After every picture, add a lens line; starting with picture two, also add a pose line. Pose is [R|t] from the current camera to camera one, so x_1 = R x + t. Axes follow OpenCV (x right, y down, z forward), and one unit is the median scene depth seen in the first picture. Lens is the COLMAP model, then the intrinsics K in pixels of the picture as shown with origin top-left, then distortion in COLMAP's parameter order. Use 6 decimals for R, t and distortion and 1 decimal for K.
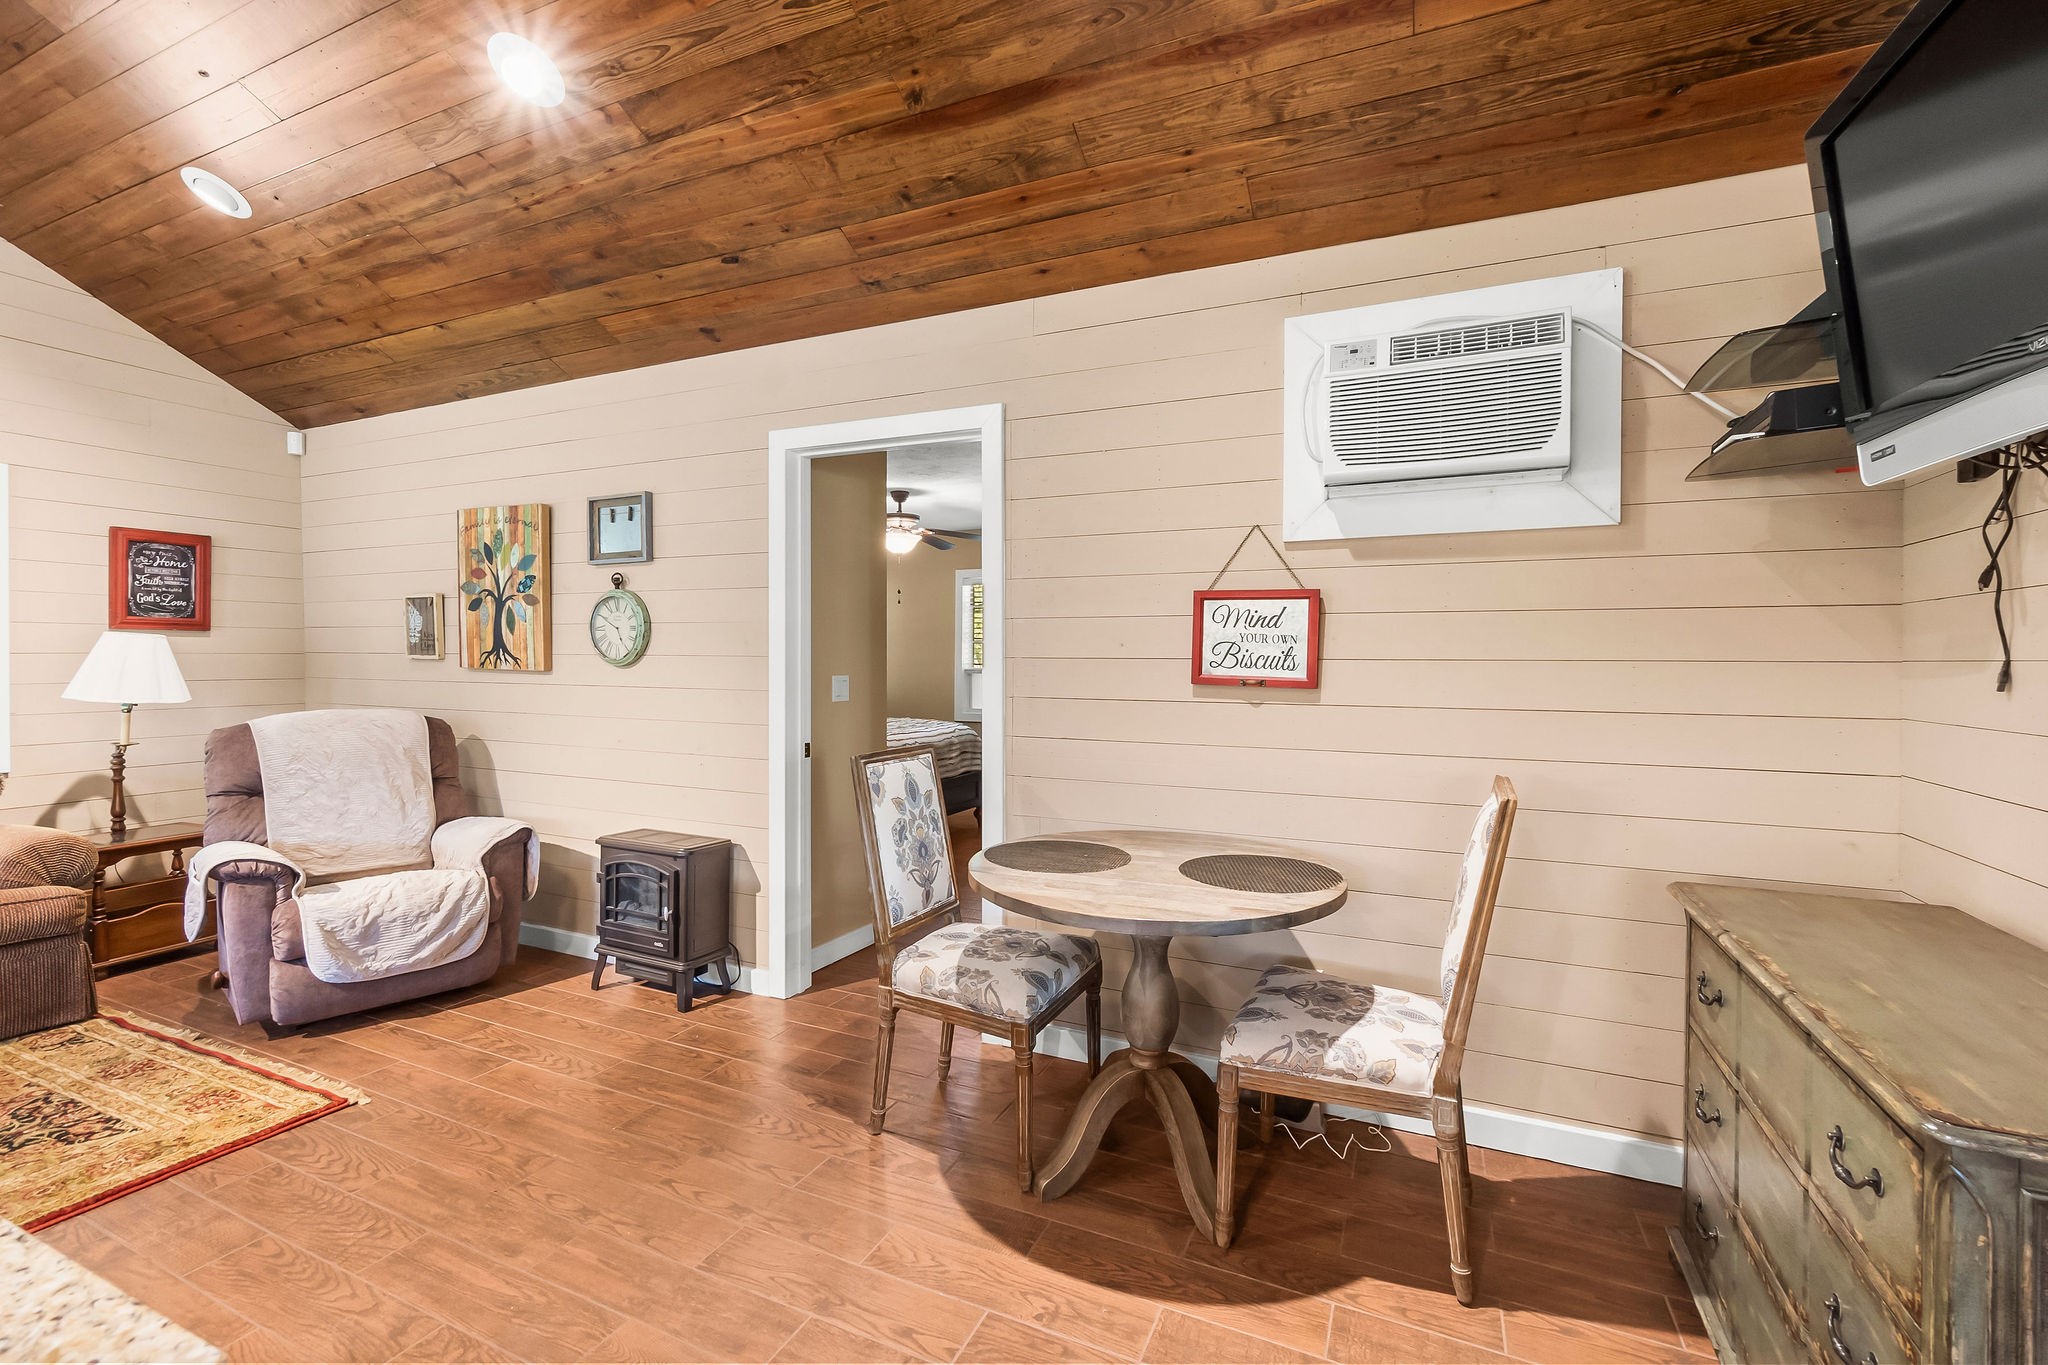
lens RADIAL K [[883.5, 0, 1024.0], [0, 883.5, 682.5], [0, 0, 1]] dist [-0.002432, -0.000102]
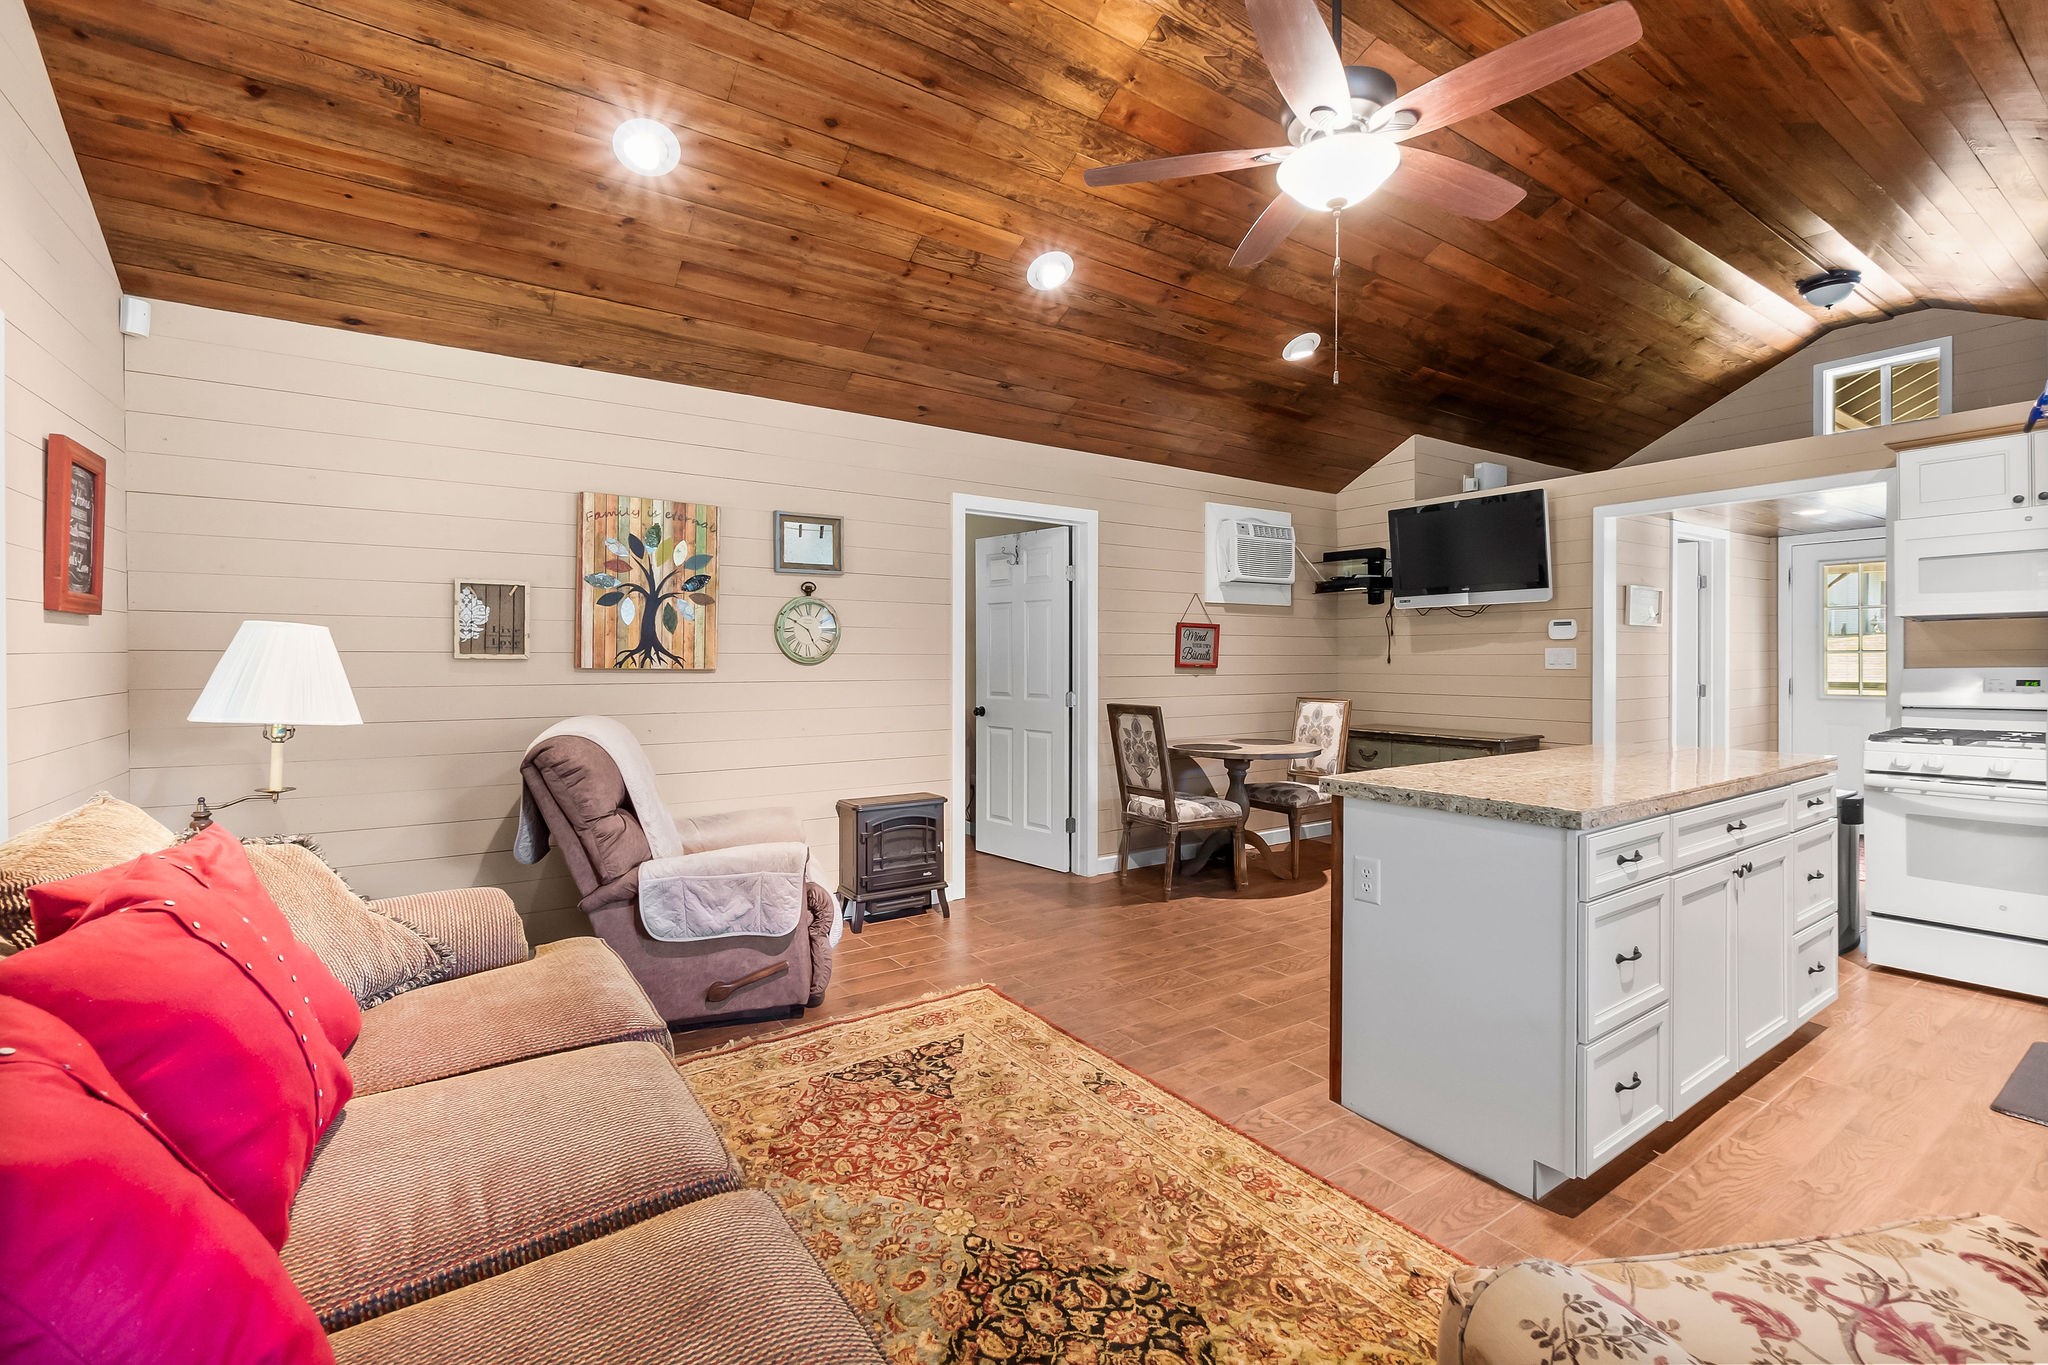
lens RADIAL K [[883.5, 0, 1024.0], [0, 883.5, 682.5], [0, 0, 1]] dist [-0.002432, -0.000102]
pose [[0.519343, -0.033136, 0.853923, -1.418658], [0.020823, 0.999442, 0.026119, -0.019677], [-0.854312, 0.004216, 0.519744, 0.185158]]
